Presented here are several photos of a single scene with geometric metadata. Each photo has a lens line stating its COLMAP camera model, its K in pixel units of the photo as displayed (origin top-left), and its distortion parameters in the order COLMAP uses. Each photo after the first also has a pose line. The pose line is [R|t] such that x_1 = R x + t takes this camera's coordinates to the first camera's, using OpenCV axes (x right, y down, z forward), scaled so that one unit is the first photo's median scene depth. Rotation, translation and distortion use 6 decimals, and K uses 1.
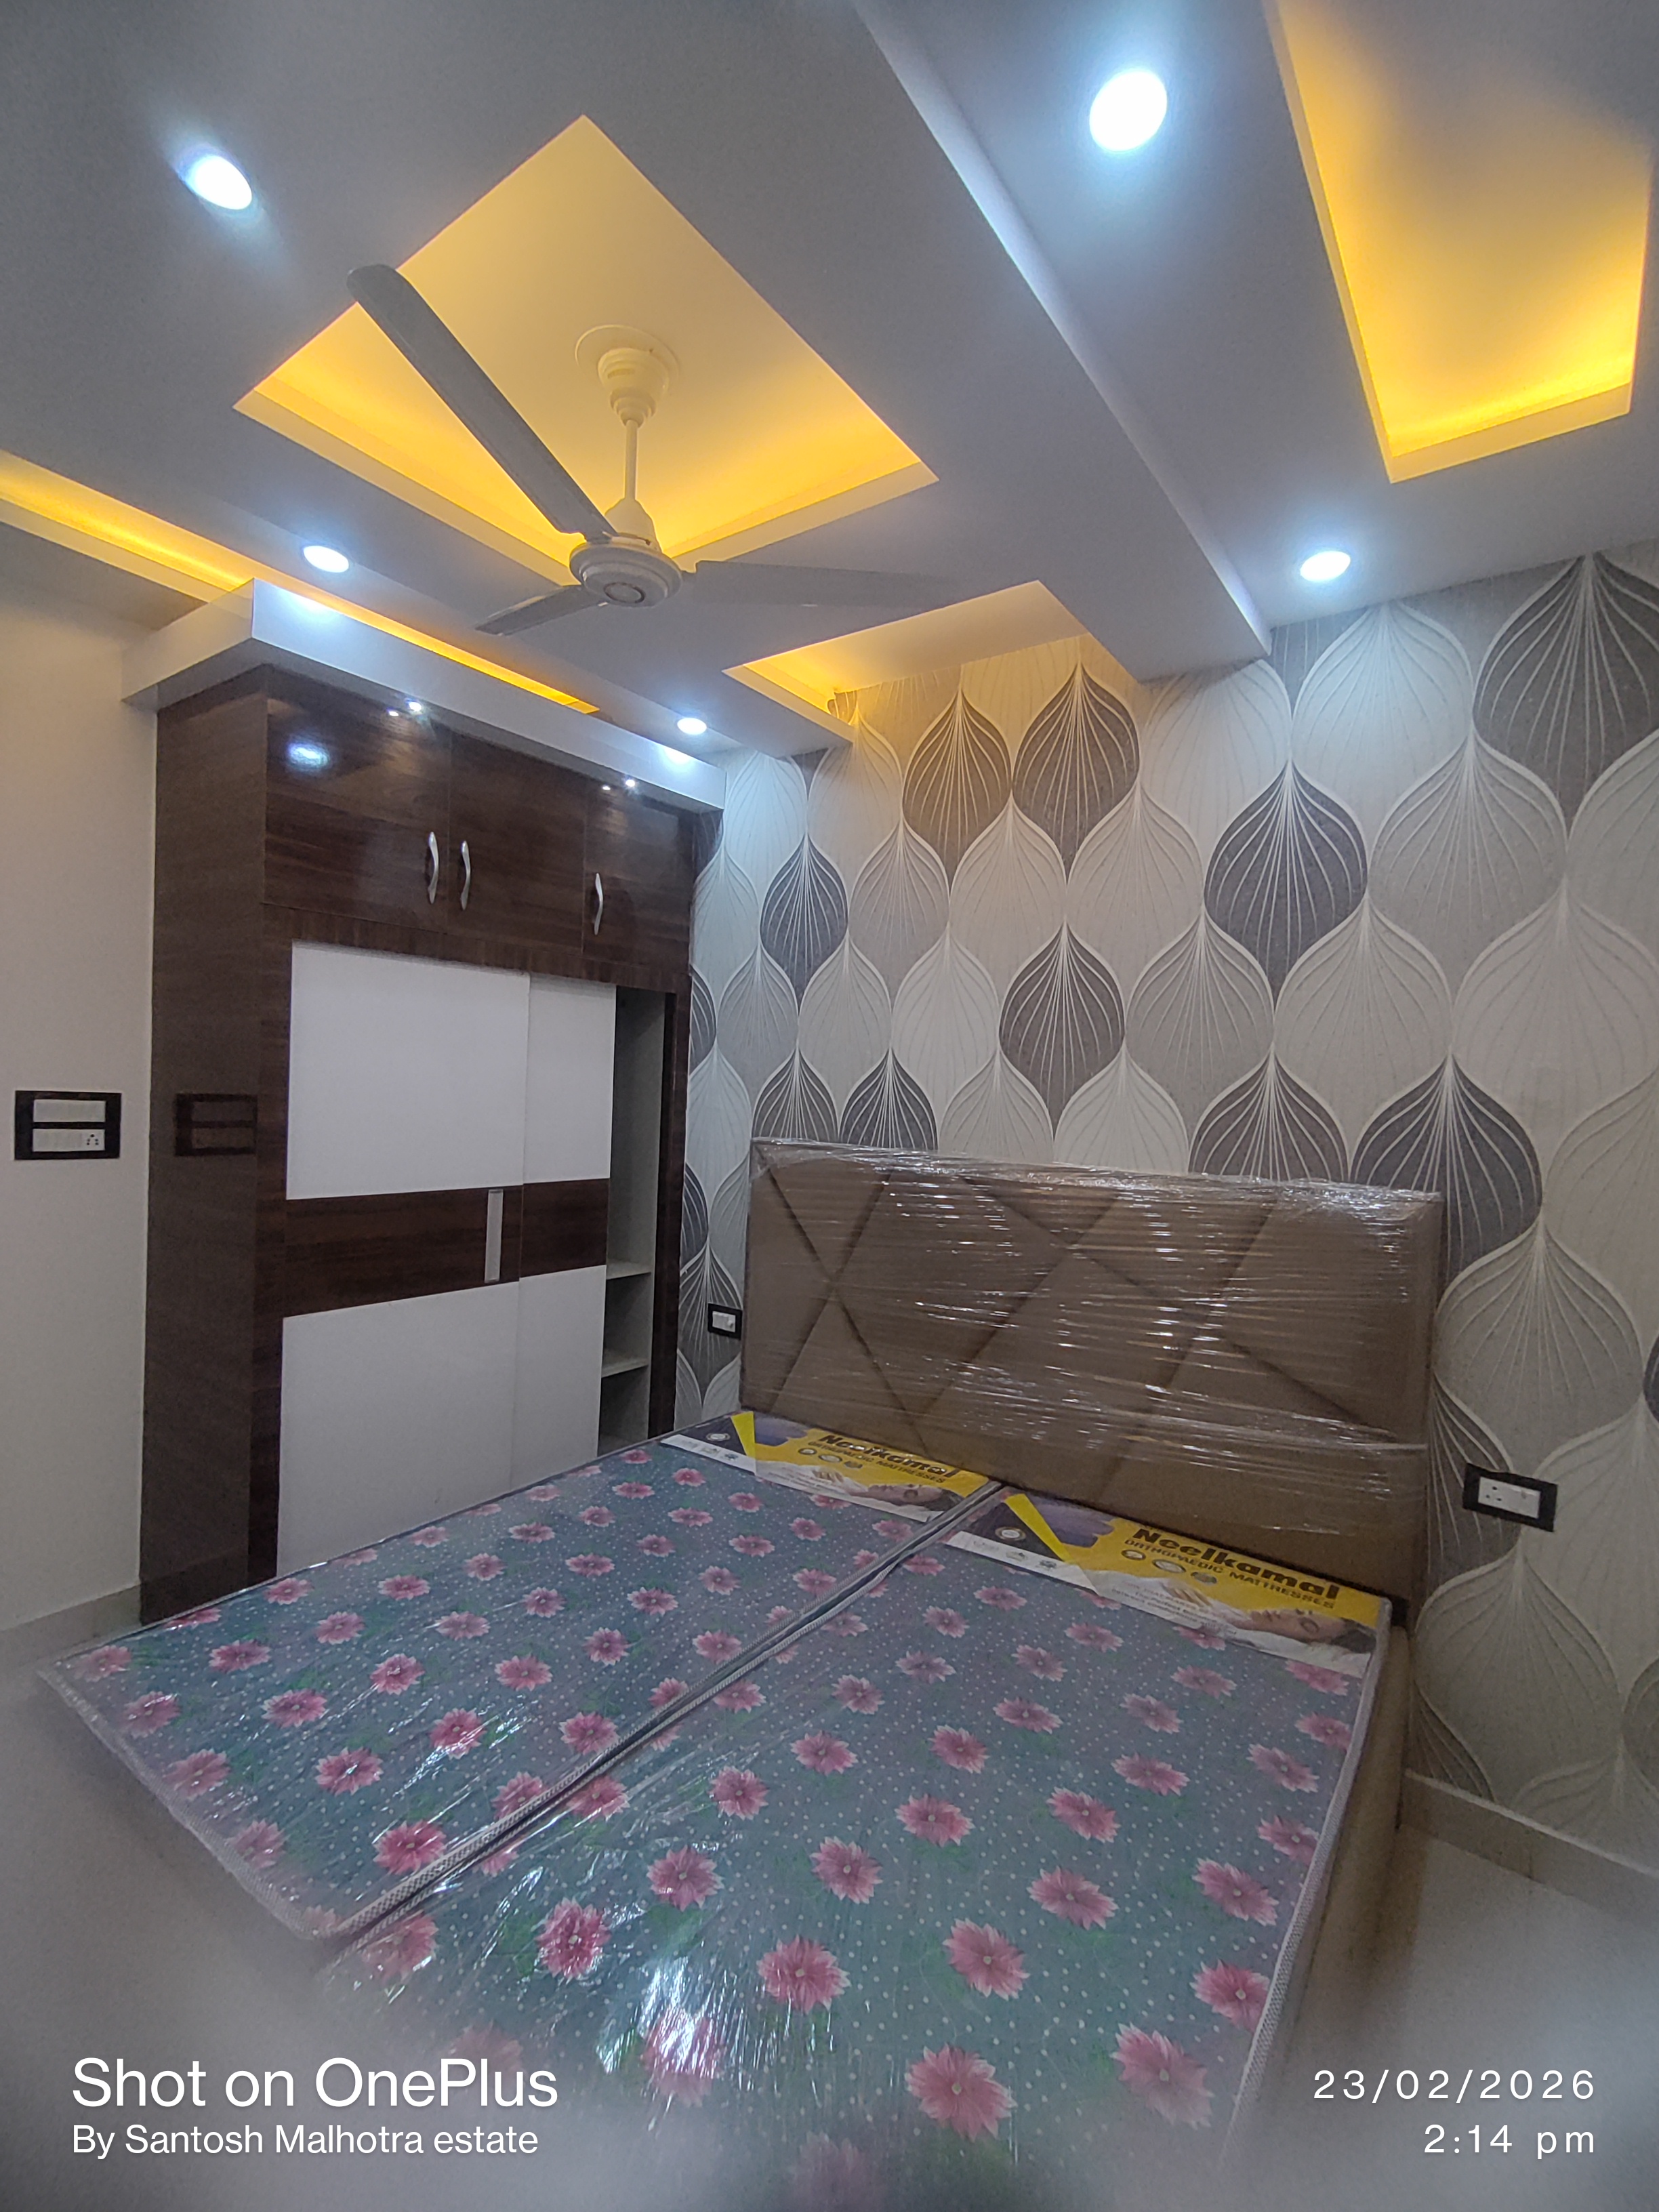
lens RADIAL K [[999.4, 0, 813.7], [0, 999.4, 1103.6], [0, 0, 1]] dist [0.003023, -0.001590]
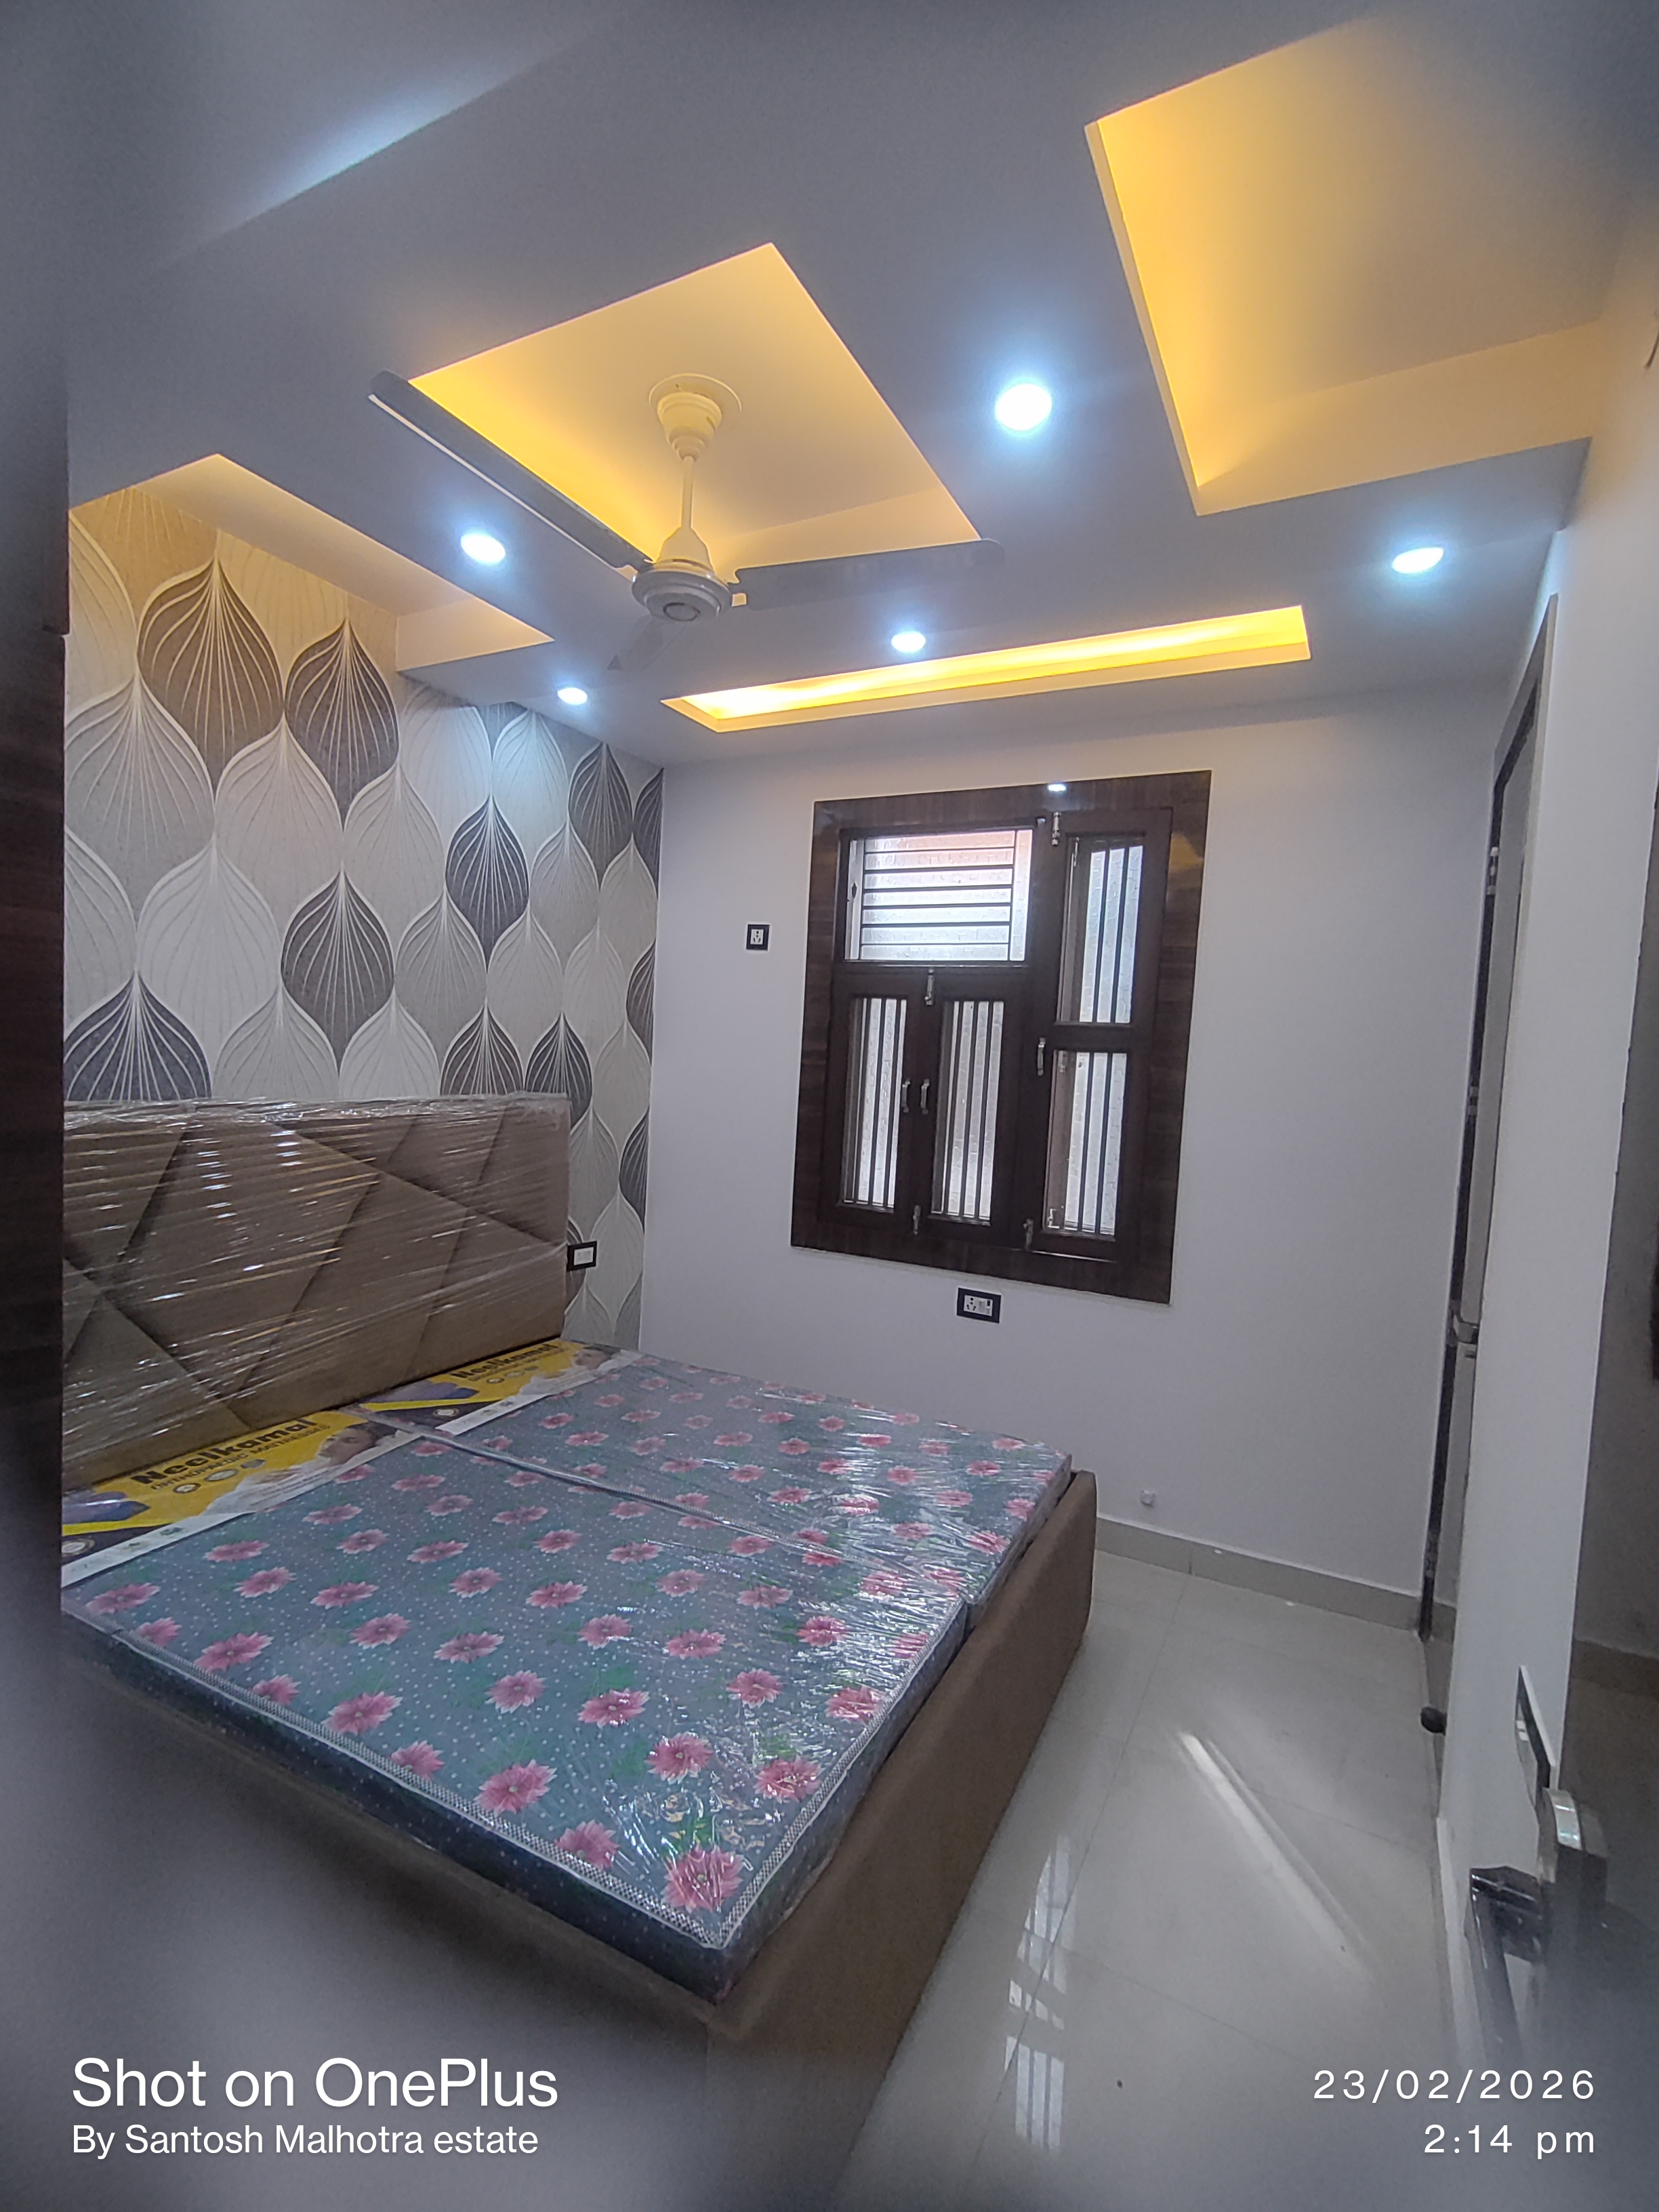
lens RADIAL K [[999.4, 0, 823.0], [0, 999.4, 1098.1], [0, 0, 1]] dist [0.003023, -0.001590]
pose [[-0.151321, -0.088650, 0.984502, -0.923412], [-0.035822, 0.995808, 0.084162, -0.050977], [-0.987835, -0.022532, -0.153862, 0.691681]]
